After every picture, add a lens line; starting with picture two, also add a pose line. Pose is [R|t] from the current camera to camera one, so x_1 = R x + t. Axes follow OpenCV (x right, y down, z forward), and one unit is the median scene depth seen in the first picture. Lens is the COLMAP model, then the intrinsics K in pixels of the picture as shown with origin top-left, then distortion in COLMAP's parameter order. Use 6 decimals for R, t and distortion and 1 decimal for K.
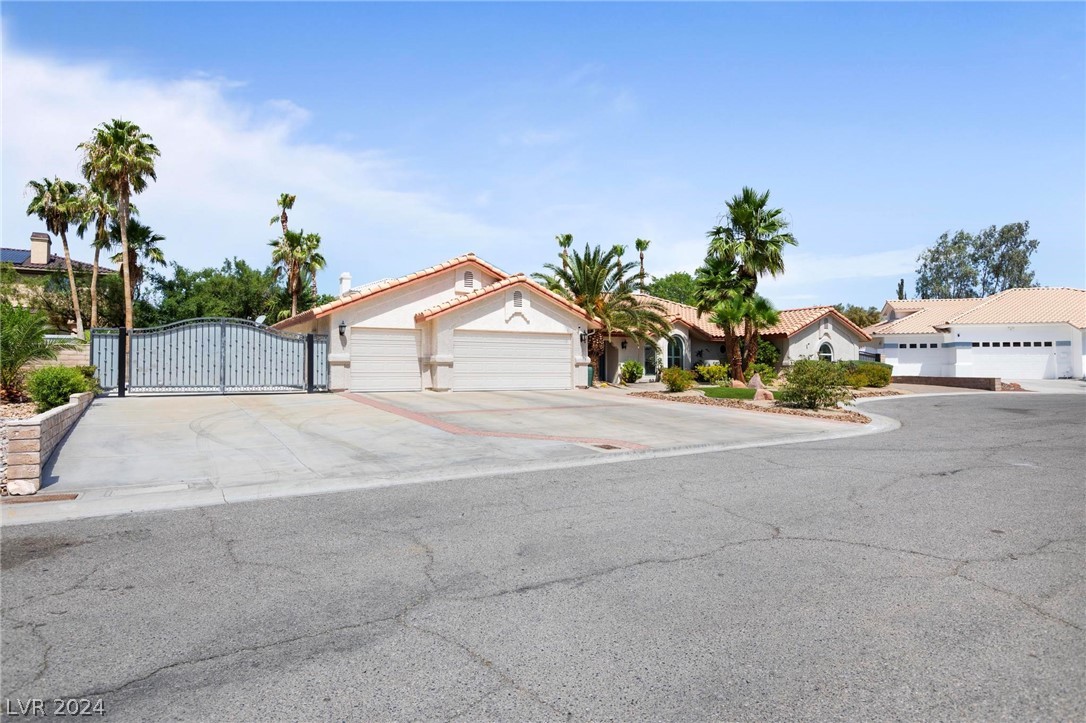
lens RADIAL K [[627.6, 0, 543.0], [0, 627.6, 361.5], [0, 0, 1]] dist [-0.015463, 0.000461]
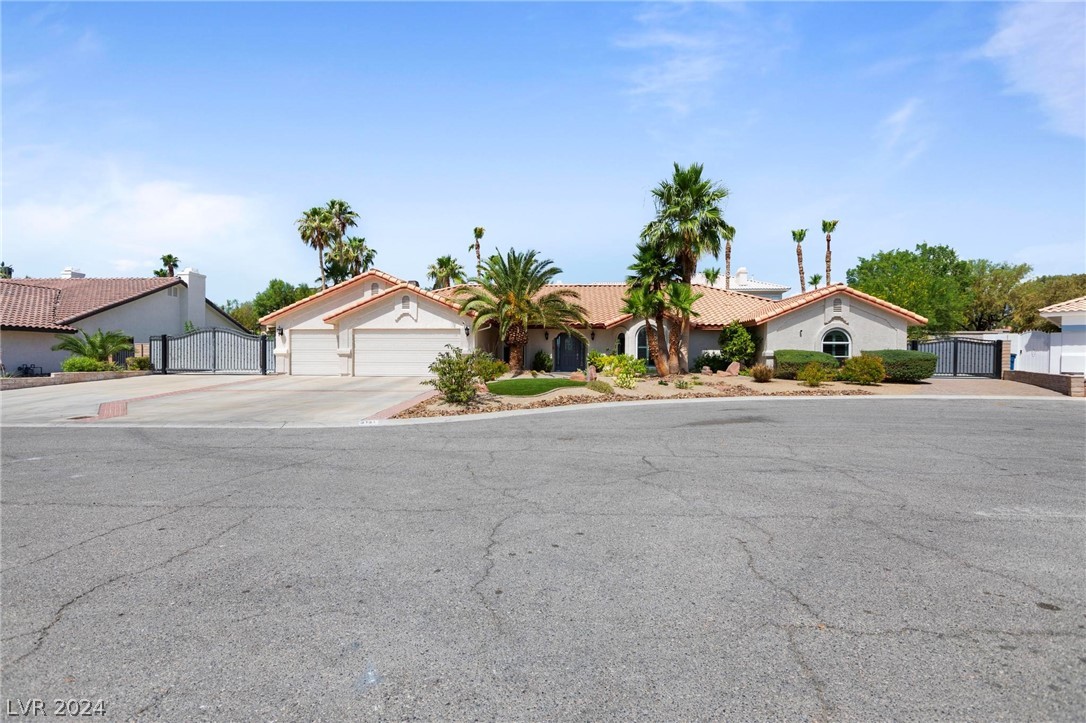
lens RADIAL K [[531.9, 0, 543.0], [0, 531.9, 361.5], [0, 0, 1]] dist [-0.005329, -0.000889]
pose [[0.821610, 0.006912, -0.570009, 0.652348], [0.004545, 0.999815, 0.018675, -0.001613], [0.570033, -0.017934, 0.821426, 0.250720]]
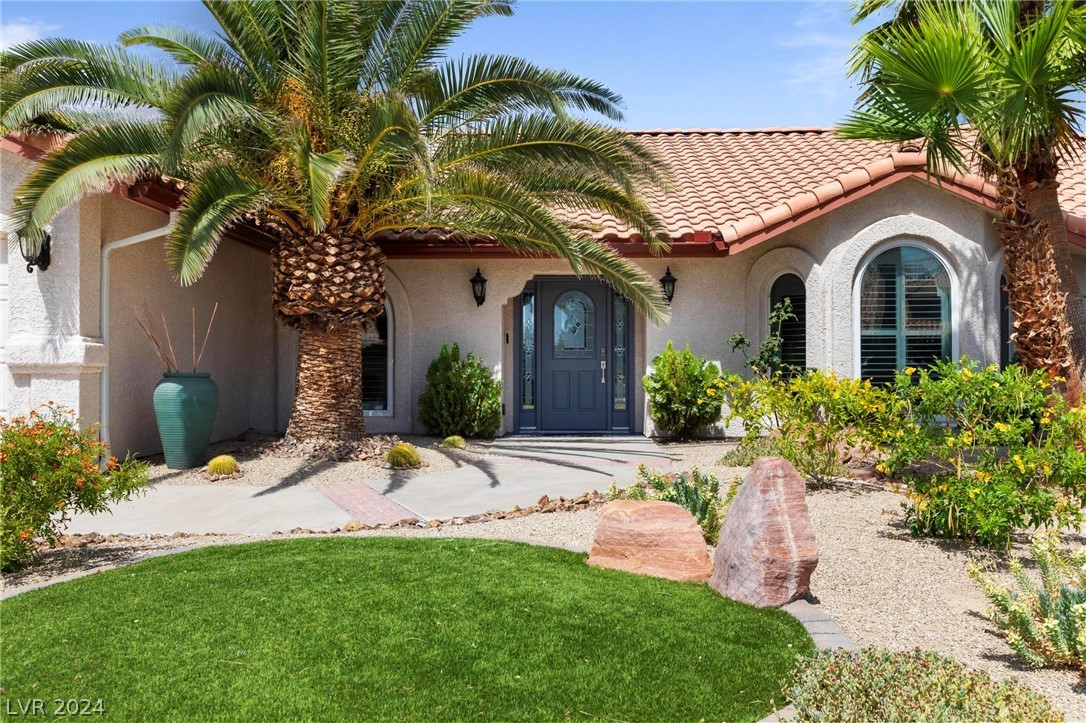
lens RADIAL K [[1026.4, 0, 543.0], [0, 1026.4, 361.5], [0, 0, 1]] dist [-0.001320, -0.000634]
pose [[0.840724, -0.003905, -0.541449, 0.358571], [0.008296, 0.999950, 0.005669, -0.000038], [0.541400, -0.009258, 0.840714, 0.710953]]
